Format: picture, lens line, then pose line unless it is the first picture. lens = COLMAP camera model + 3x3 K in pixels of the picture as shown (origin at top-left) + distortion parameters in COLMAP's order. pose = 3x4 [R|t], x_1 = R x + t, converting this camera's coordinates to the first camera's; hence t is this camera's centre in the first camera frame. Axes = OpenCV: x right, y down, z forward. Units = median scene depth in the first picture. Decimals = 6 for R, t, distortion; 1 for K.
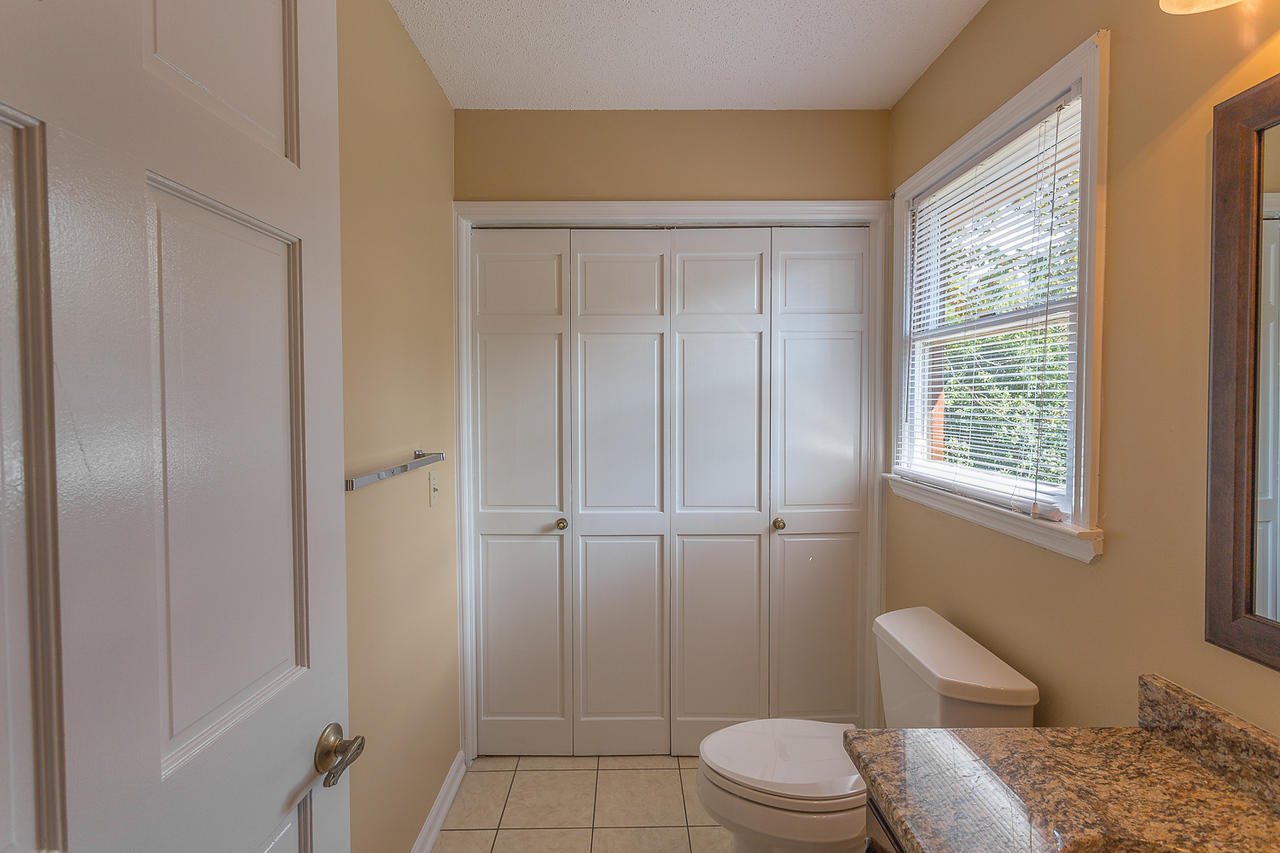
lens RADIAL K [[608.3, 0, 635.0], [0, 608.3, 422.1], [0, 0, 1]] dist [0.002854, 0.001227]
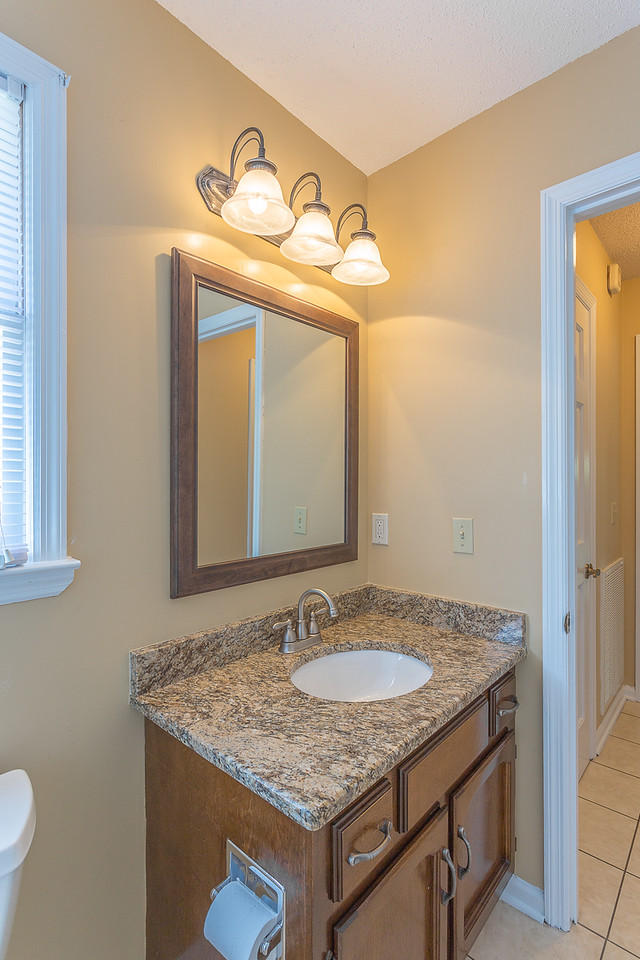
lens RADIAL K [[456.3, 0, 320.0], [0, 456.3, 480.0], [0, 0, 1]] dist [0.002854, 0.001227]
pose [[-0.735993, 0.005141, 0.676970, -0.088982], [0.028914, 0.999297, 0.023846, 0.052479], [-0.676371, 0.037124, -0.735625, 1.590725]]
